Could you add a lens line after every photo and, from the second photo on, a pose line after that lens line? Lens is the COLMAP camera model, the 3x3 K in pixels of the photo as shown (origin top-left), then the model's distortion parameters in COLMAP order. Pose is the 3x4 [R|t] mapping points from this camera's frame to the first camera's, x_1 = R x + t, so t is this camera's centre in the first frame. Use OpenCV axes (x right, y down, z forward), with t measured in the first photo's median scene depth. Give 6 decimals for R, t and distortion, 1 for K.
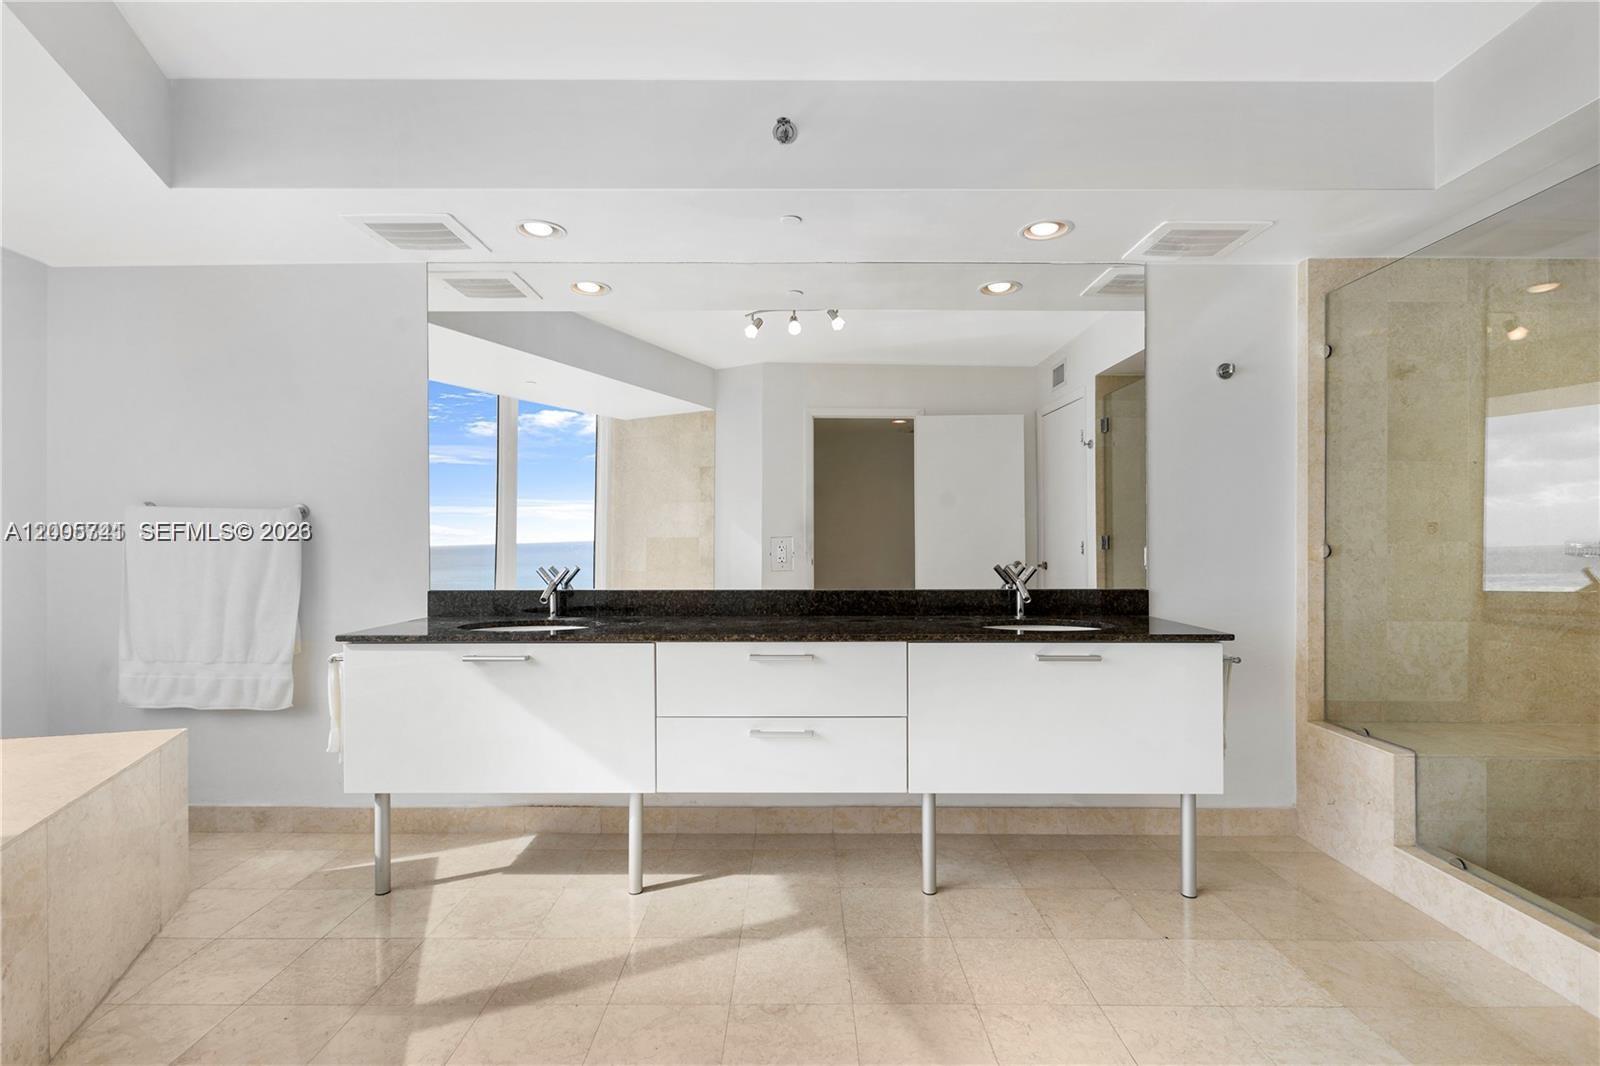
lens RADIAL K [[722.1, 0, 799.9], [0, 722.1, 539.3], [0, 0, 1]] dist [0.000448, -0.001170]
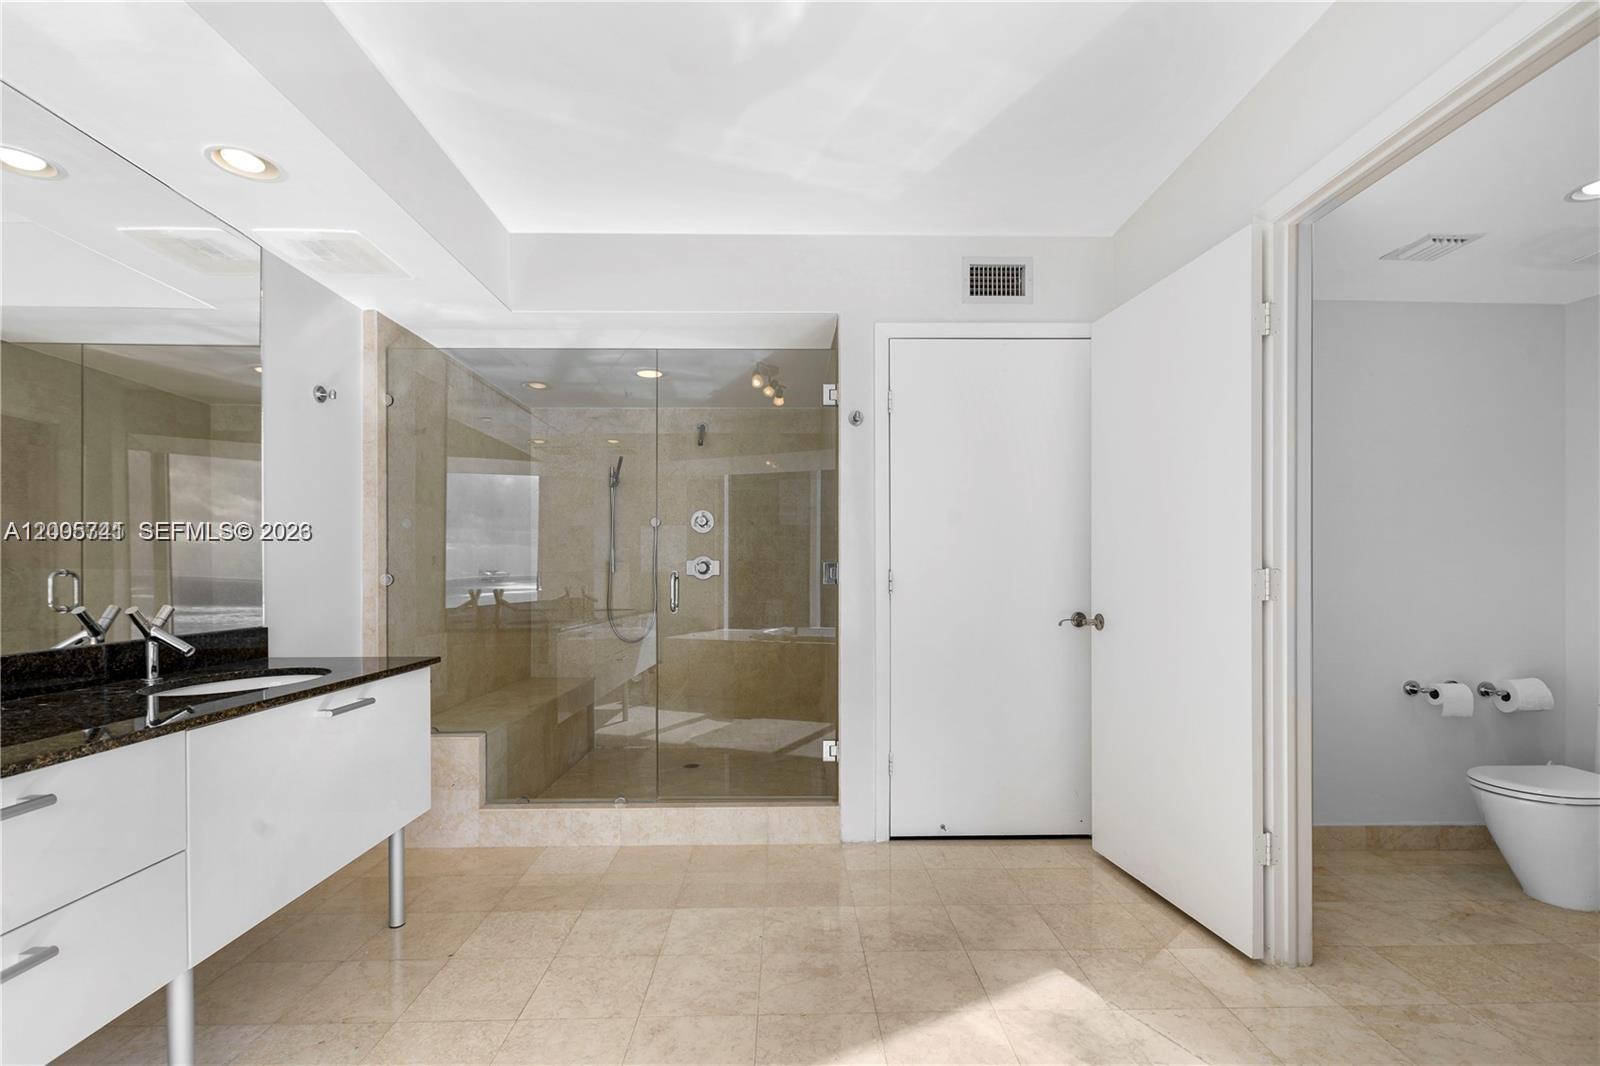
lens RADIAL K [[722.1, 0, 796.3], [0, 722.1, 570.8], [0, 0, 1]] dist [0.000448, -0.001170]
pose [[-0.016146, 0.002500, 0.999867, -0.409846], [-0.002283, 0.999994, -0.002537, 0.003971], [-0.999867, -0.002324, -0.016141, 0.407293]]
